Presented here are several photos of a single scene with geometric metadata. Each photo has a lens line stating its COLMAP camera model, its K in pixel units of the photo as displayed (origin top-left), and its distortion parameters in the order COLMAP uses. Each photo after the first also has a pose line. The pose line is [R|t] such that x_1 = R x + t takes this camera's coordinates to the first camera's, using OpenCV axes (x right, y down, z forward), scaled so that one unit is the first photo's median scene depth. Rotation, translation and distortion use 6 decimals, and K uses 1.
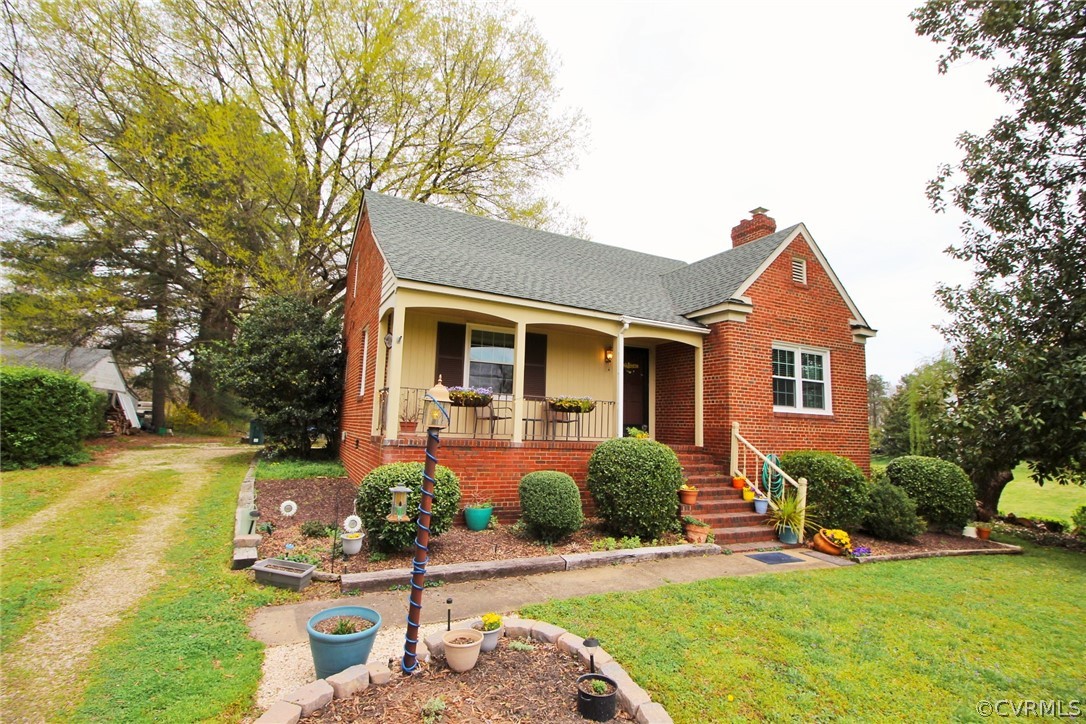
lens RADIAL K [[504.0, 0, 547.0], [0, 504.0, 361.4], [0, 0, 1]] dist [-0.003336, -0.009265]
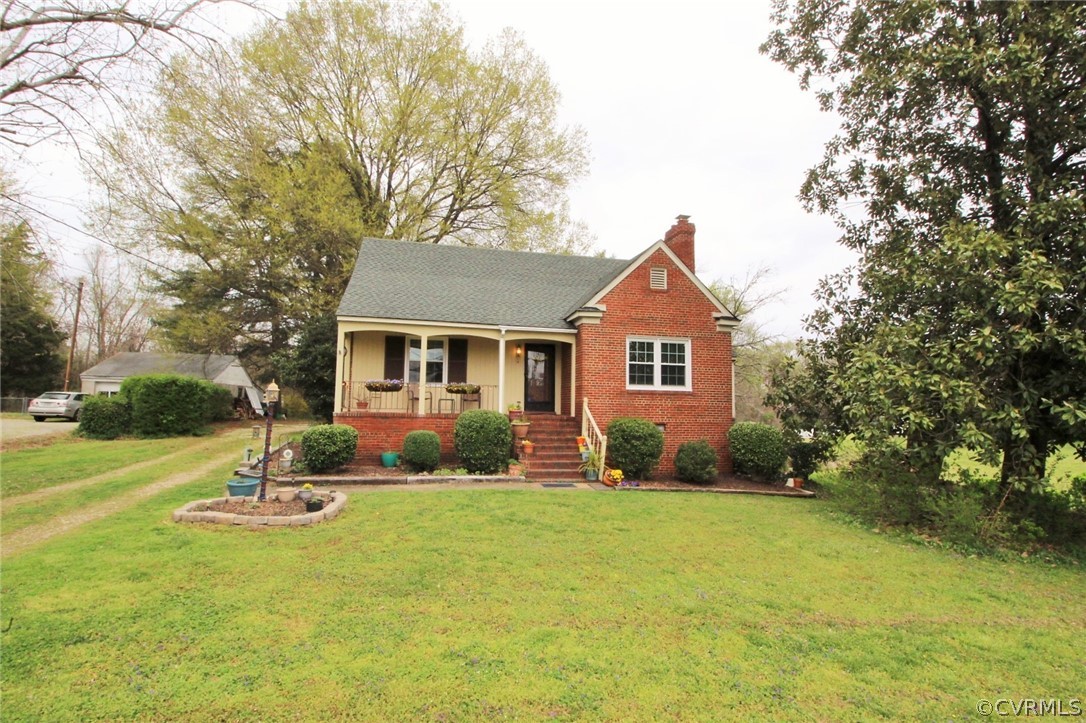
lens RADIAL K [[504.0, 0, 536.5], [0, 504.0, 365.6], [0, 0, 1]] dist [-0.003336, -0.009265]
pose [[0.974346, -0.037056, -0.221985, 0.483244], [0.045904, 0.998338, 0.034832, -0.018875], [0.220326, -0.044128, 0.974428, -0.320509]]
